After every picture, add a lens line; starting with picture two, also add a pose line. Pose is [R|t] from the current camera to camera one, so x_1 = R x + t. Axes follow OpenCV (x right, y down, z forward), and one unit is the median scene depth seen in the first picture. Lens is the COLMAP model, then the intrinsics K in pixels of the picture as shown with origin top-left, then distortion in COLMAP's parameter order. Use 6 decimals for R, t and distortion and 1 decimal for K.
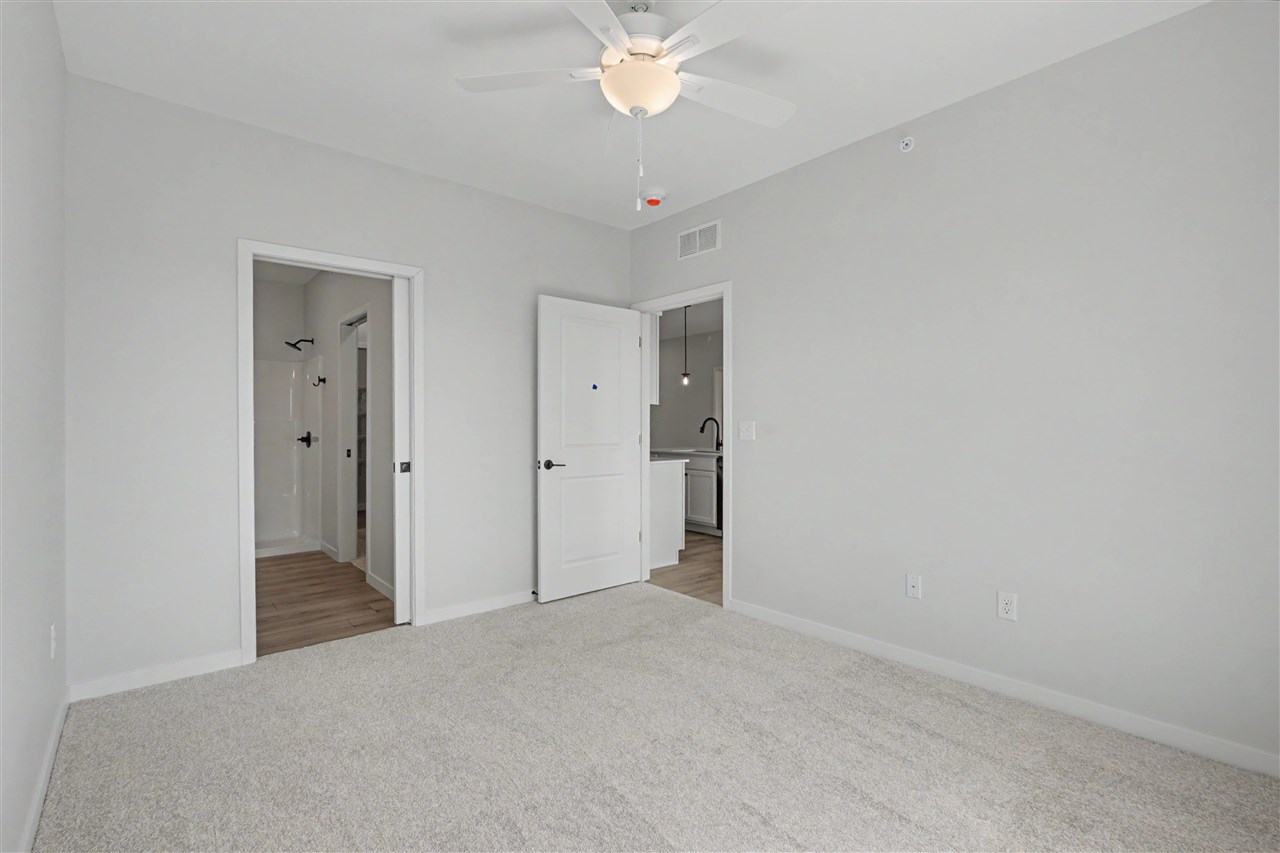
lens RADIAL K [[580.0, 0, 646.8], [0, 580.0, 426.4], [0, 0, 1]] dist [-0.002796, -0.000505]
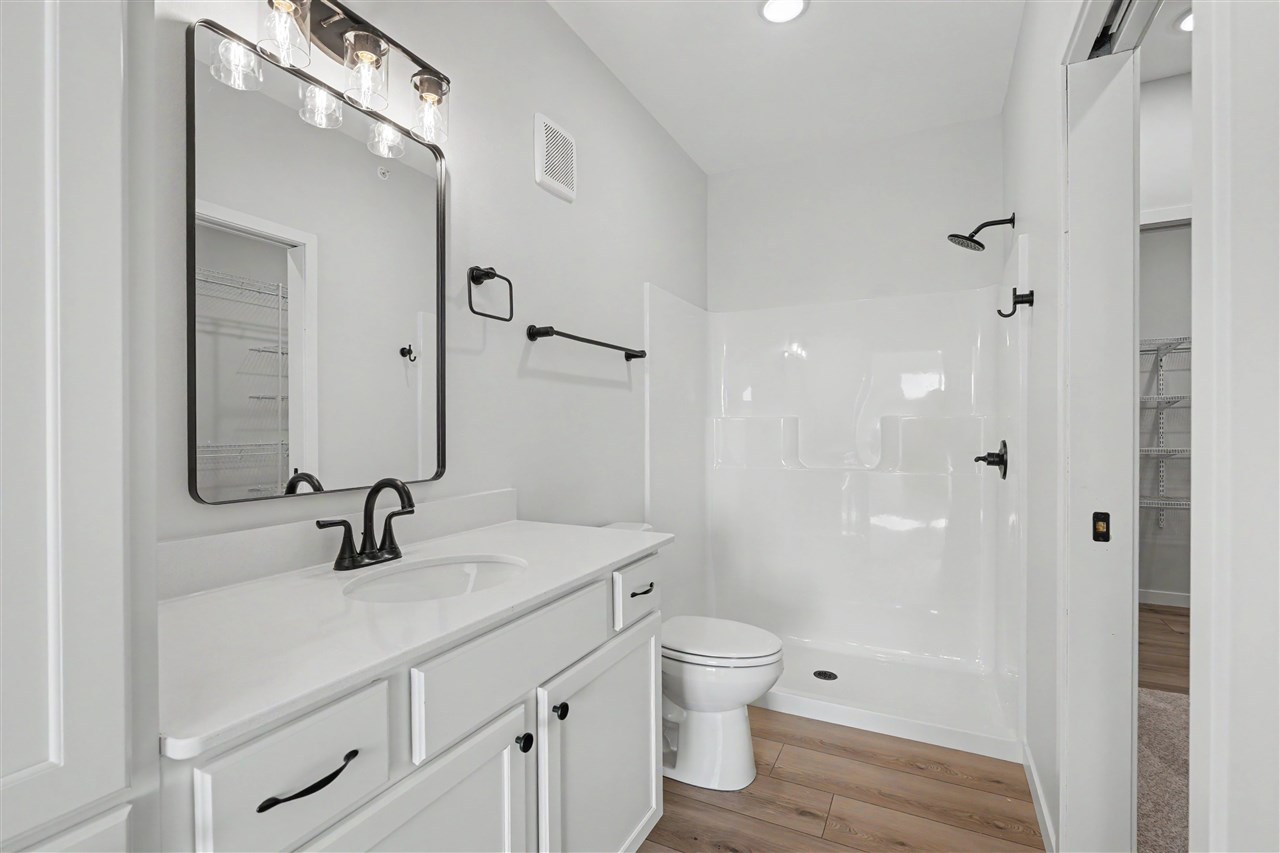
lens RADIAL K [[580.0, 0, 646.8], [0, 580.0, 426.4], [0, 0, 1]] dist [-0.002796, -0.000505]
pose [[0.383891, 0.003286, -0.923373, -0.318987], [-0.000074, 0.999994, 0.003528, -0.002774], [0.923378, -0.001286, 0.383889, 0.645977]]
